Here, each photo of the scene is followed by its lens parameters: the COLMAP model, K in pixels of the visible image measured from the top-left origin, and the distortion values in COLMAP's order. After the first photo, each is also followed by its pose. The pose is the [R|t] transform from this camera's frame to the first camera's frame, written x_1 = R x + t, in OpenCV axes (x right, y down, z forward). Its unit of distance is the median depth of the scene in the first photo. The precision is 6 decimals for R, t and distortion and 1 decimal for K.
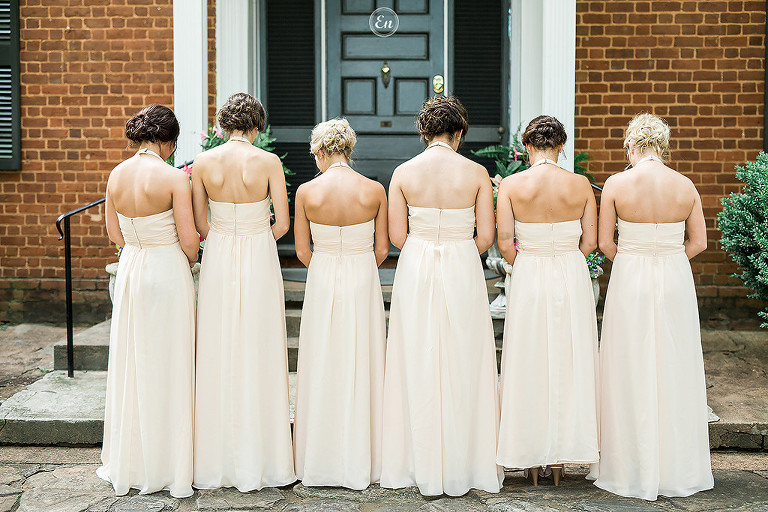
lens RADIAL K [[1108.0, 0, 384.0], [0, 1108.0, 256.0], [0, 0, 1]] dist [-0.024882, 0.121661]
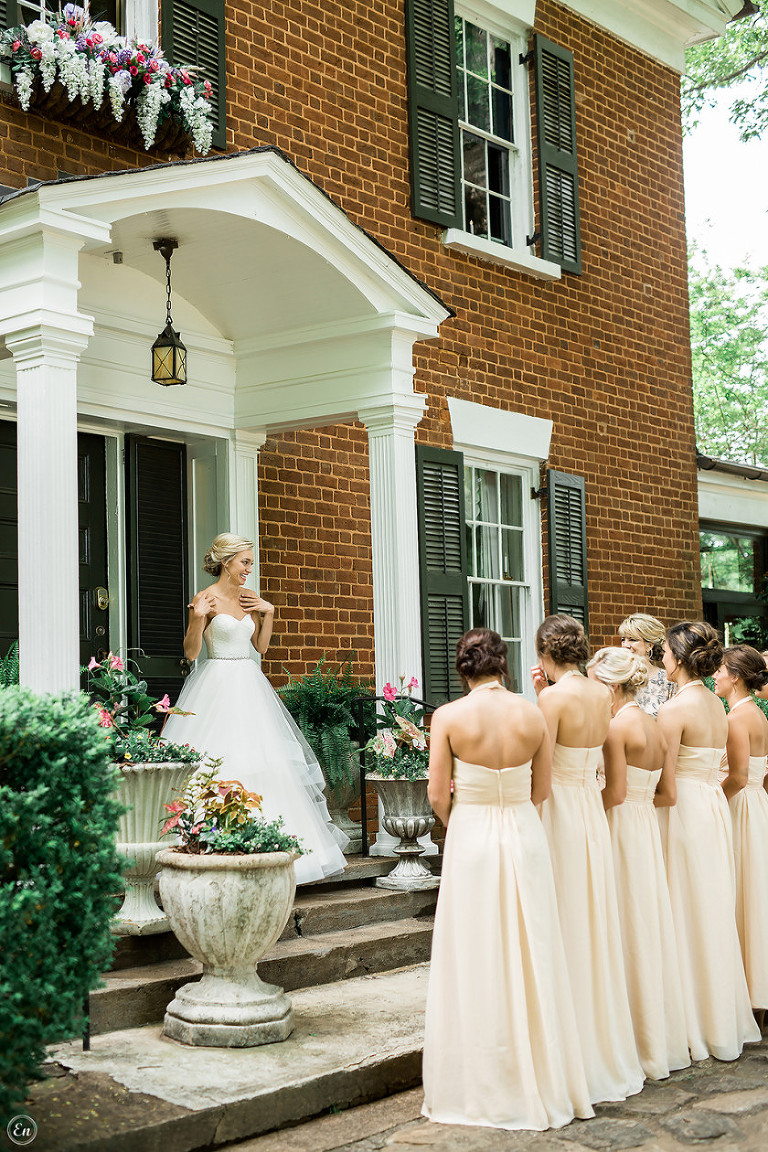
lens RADIAL K [[1661.9, 0, 384.0], [0, 1661.9, 576.0], [0, 0, 1]] dist [-0.024882, 0.121661]
pose [[0.575811, 0.058243, 0.815506, -0.783857], [0.085829, 0.987642, -0.131139, -0.010814], [-0.813065, 0.145505, 0.563696, 0.240590]]
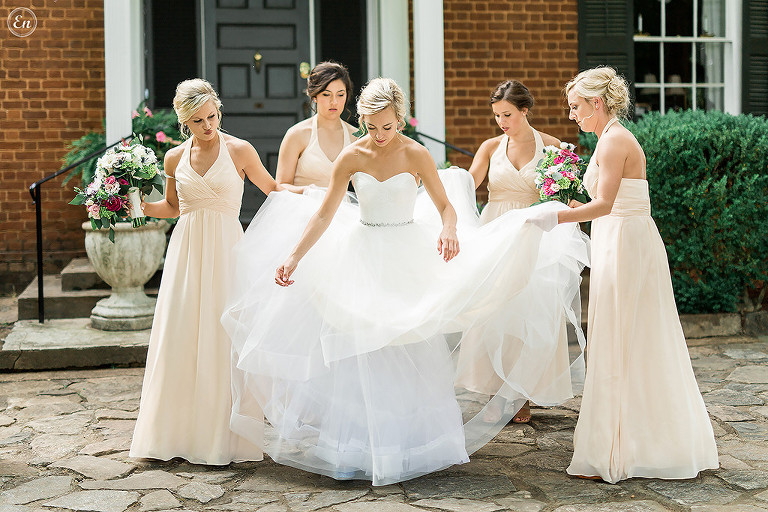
lens RADIAL K [[1345.3, 0, 408.2], [0, 1345.3, 225.4], [0, 0, 1]] dist [-0.003474, 0.050427]
pose [[0.966134, -0.026188, 0.256708, -0.217443], [0.034828, 0.998968, -0.029169, 0.049436], [-0.255679, 0.037122, 0.966049, -0.368617]]
